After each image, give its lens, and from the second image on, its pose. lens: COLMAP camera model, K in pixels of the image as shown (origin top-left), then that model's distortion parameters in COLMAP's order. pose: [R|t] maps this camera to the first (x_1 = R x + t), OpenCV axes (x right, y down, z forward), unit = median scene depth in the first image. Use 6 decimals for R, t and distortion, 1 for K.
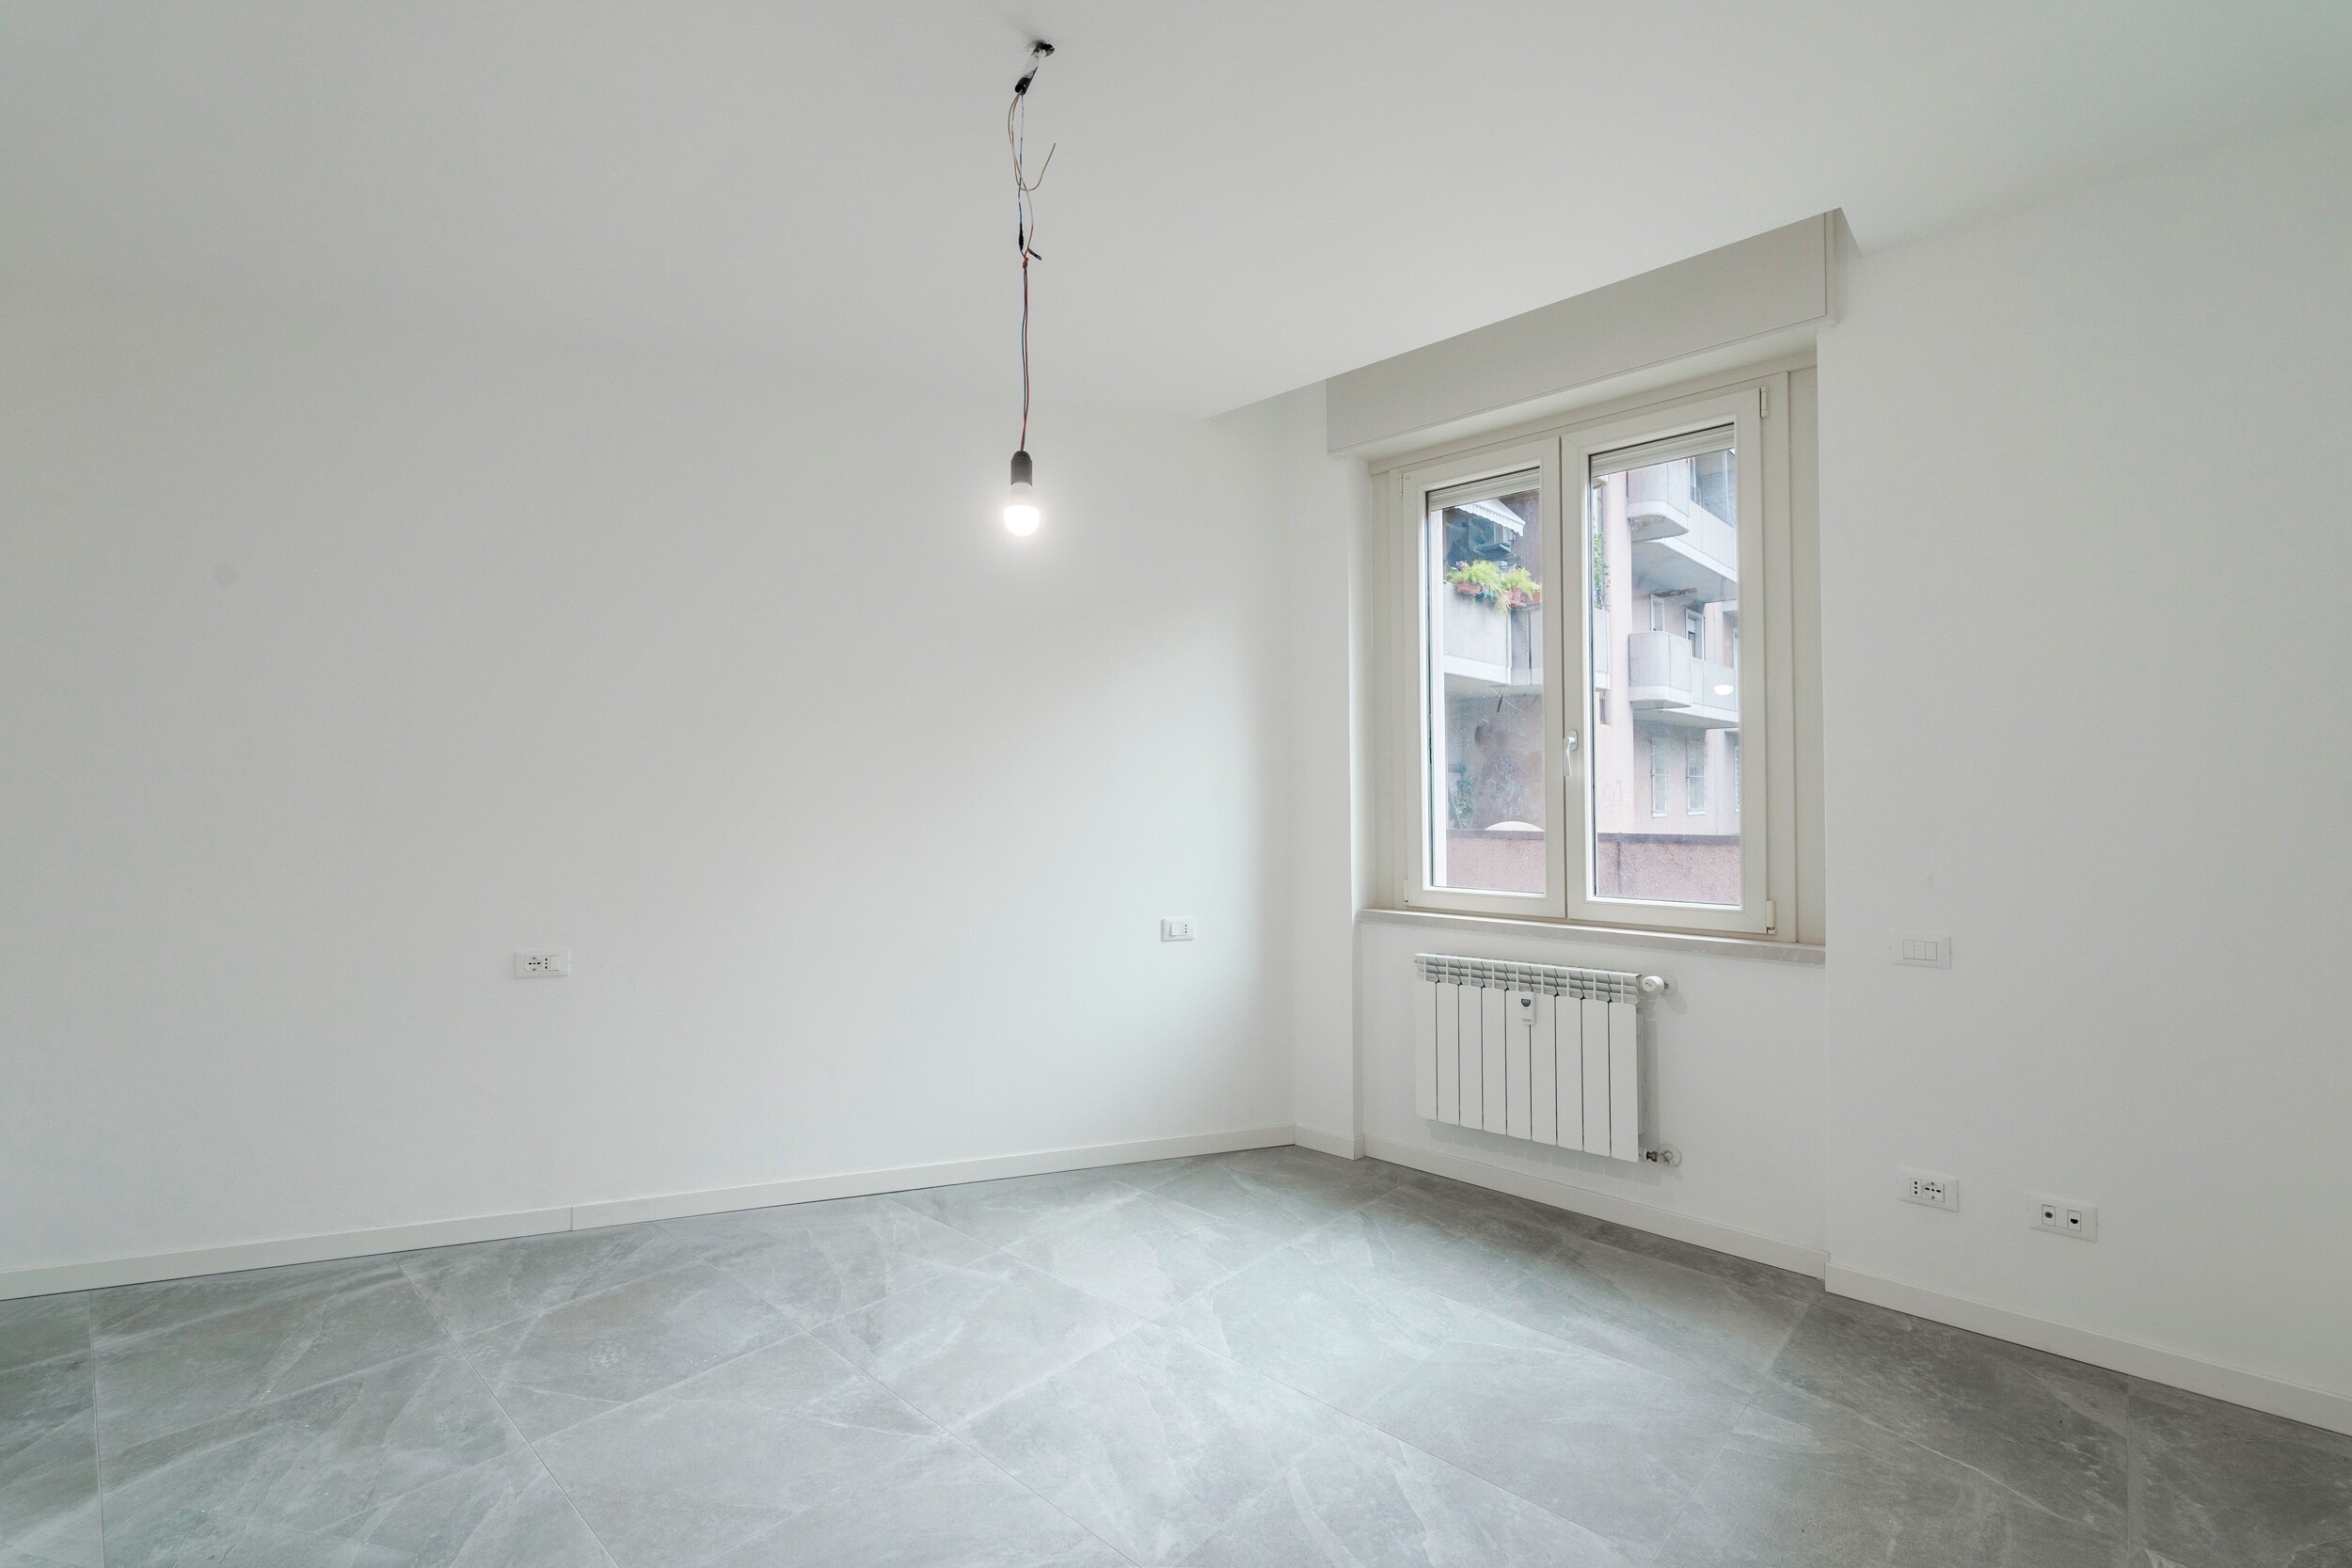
lens RADIAL K [[1041.7, 0, 1176.0], [0, 1041.7, 784.0], [0, 0, 1]] dist [-0.001384, -0.000168]
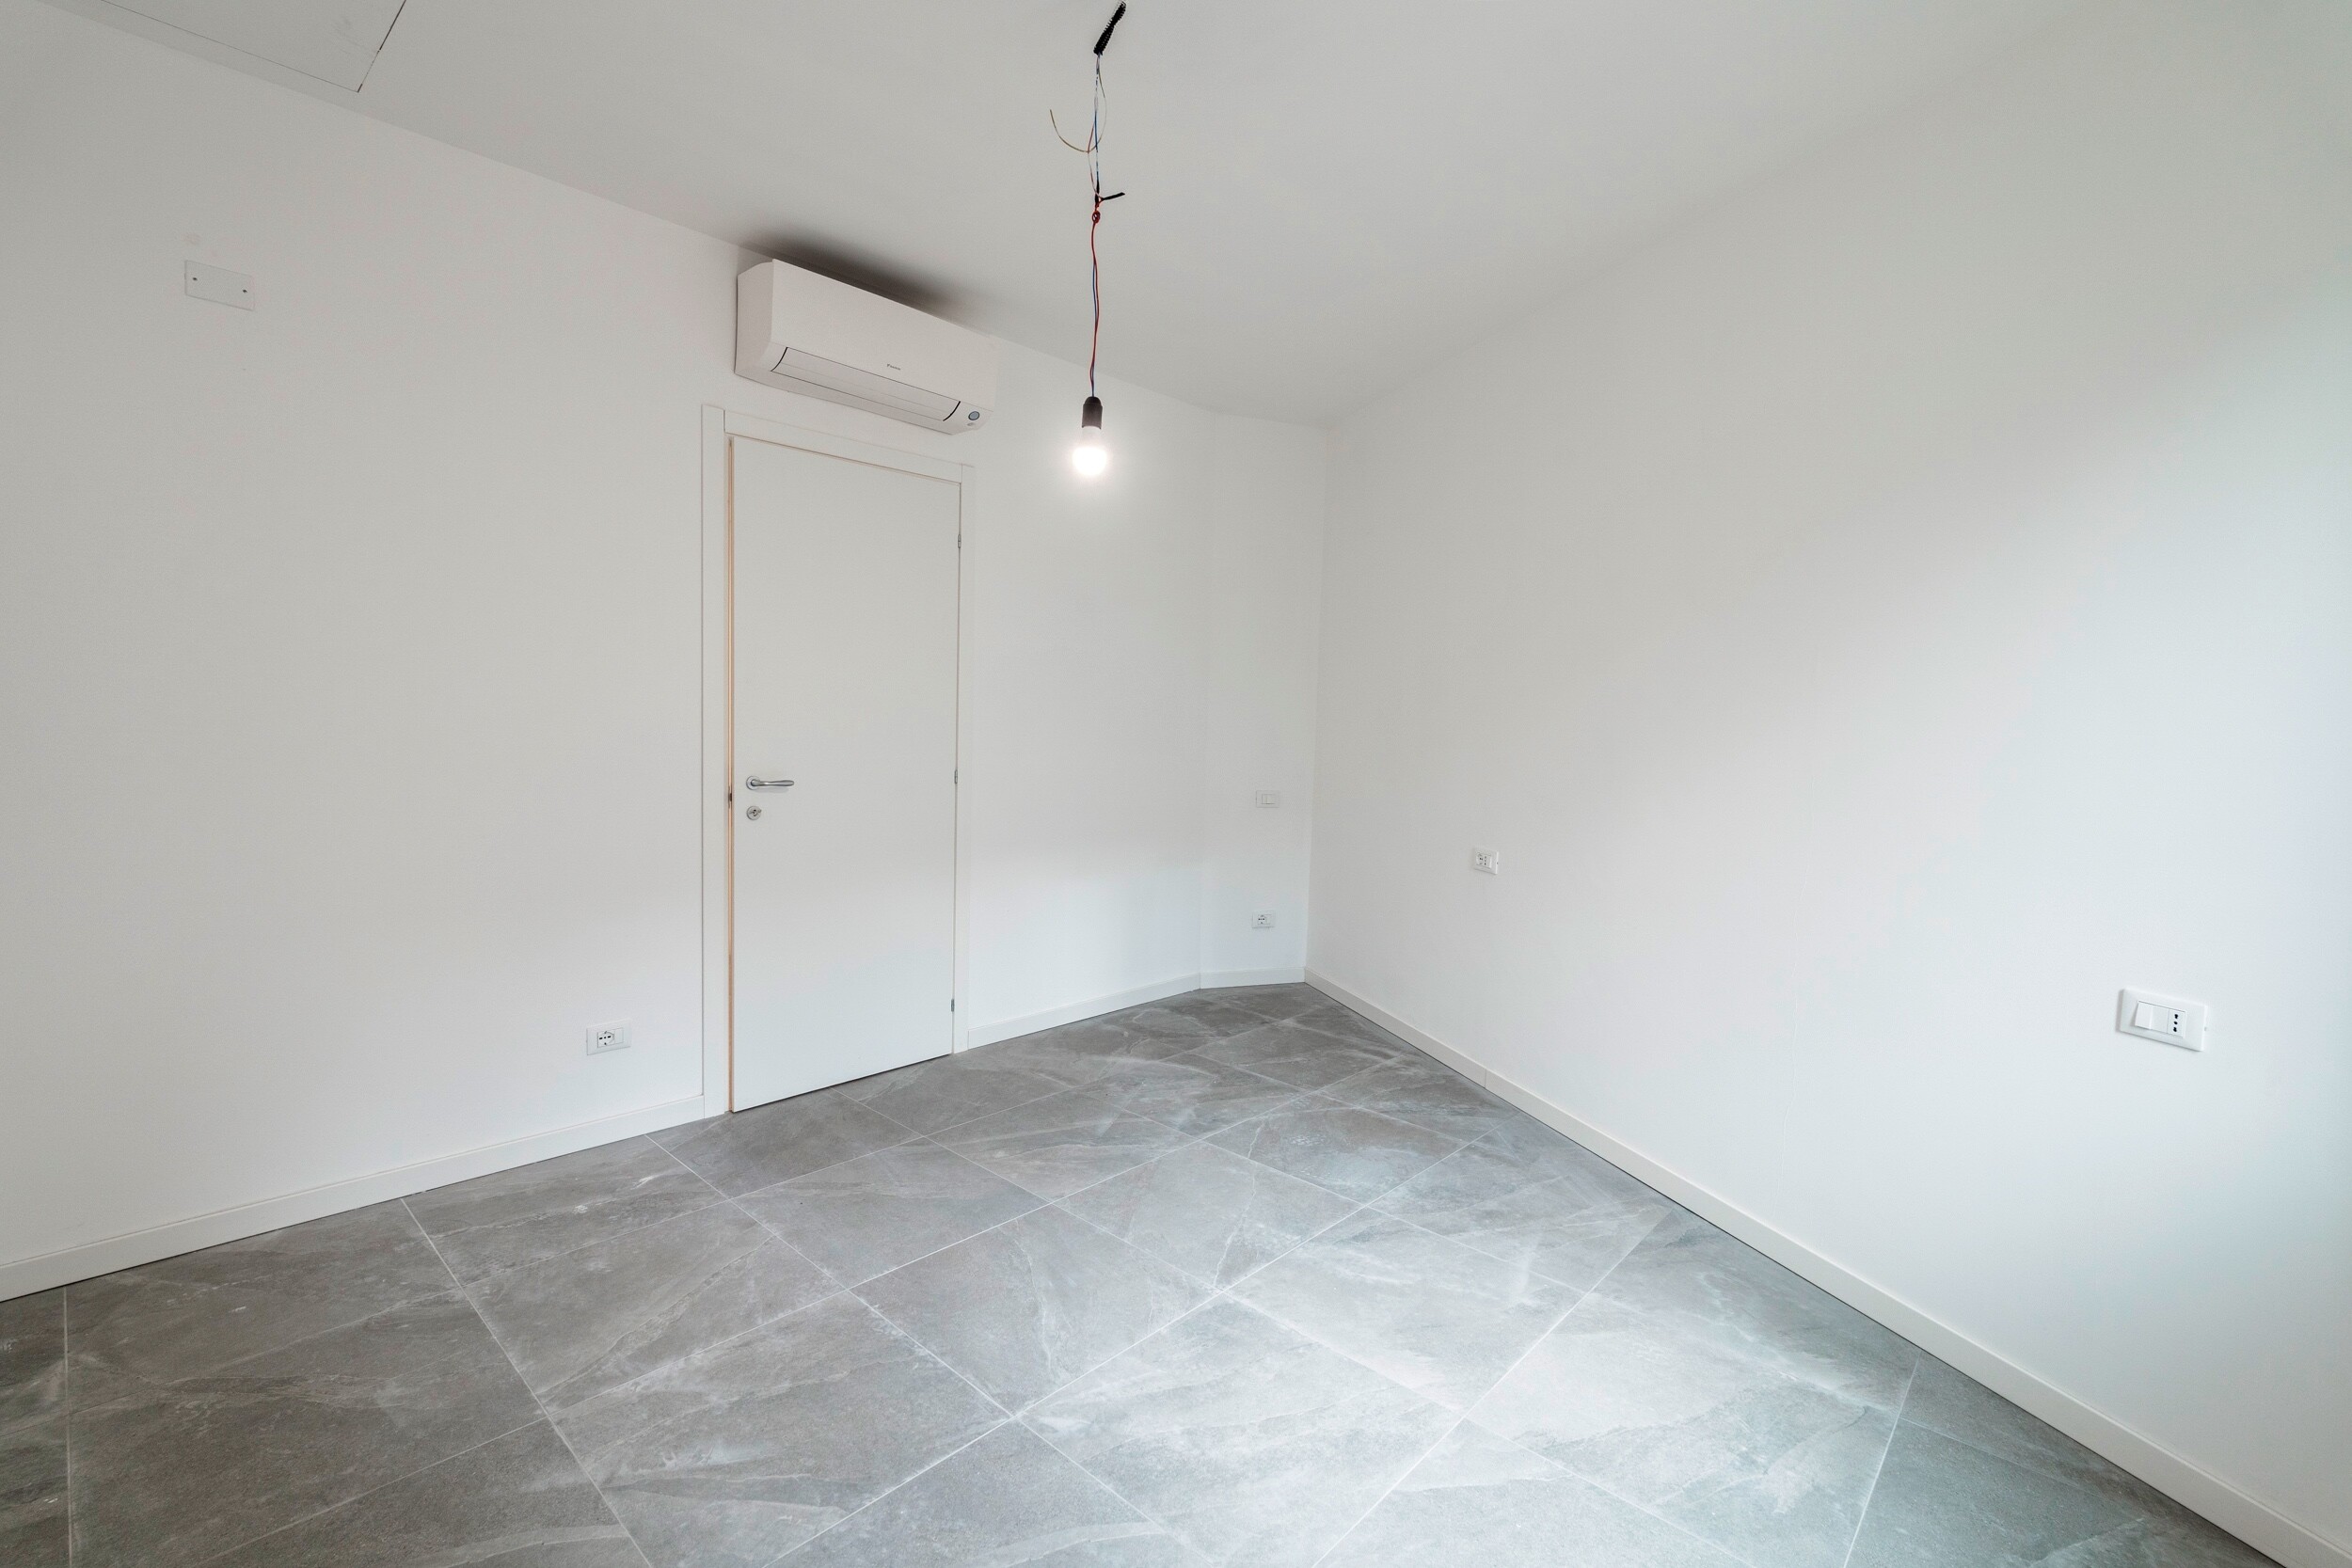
lens RADIAL K [[1041.7, 0, 1176.0], [0, 1041.7, 784.0], [0, 0, 1]] dist [-0.001384, -0.000168]
pose [[-0.007857, 0.073191, -0.997287, 0.681717], [-0.017567, 0.997154, 0.073320, 0.003716], [0.999815, 0.018096, -0.006549, 0.766348]]
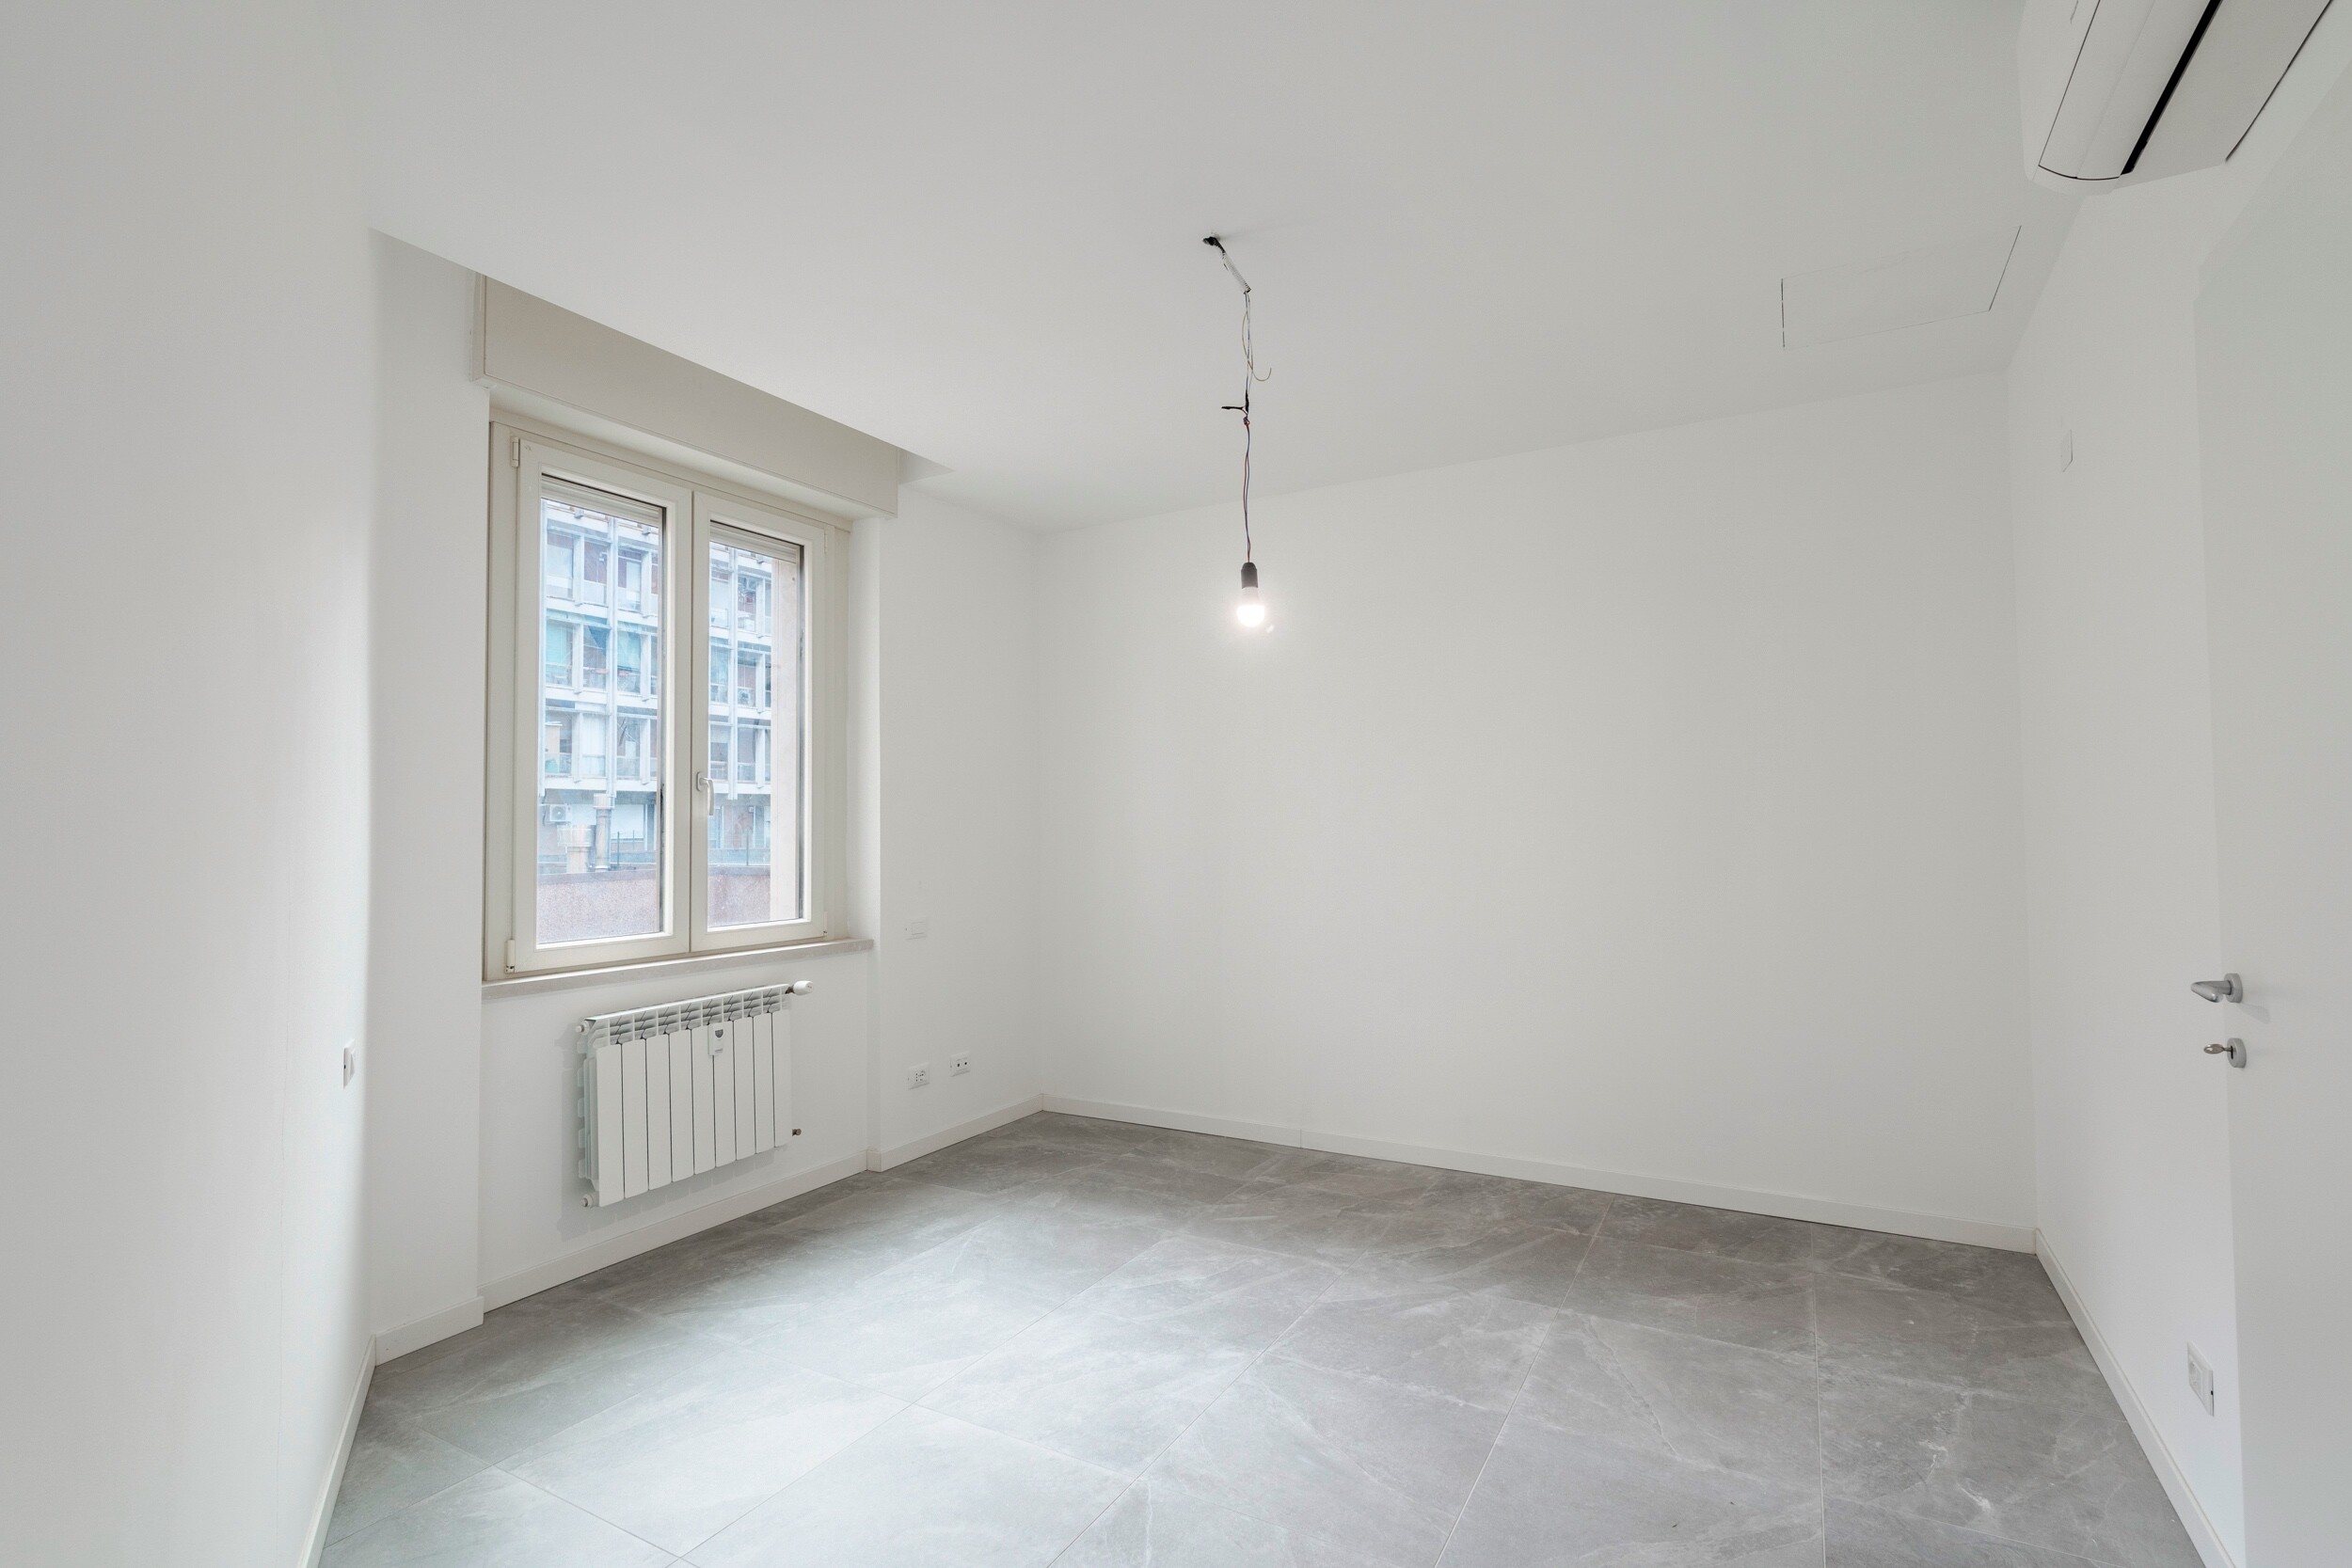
lens RADIAL K [[1077.0, 0, 1198.3], [0, 1077.0, 792.3], [0, 0, 1]] dist [0.000471, 0.000150]
pose [[-0.242616, 0.039903, 0.969301, -0.999709], [0.000417, 0.999158, -0.041027, 0.016959], [-0.970122, -0.009550, -0.242428, 0.966135]]
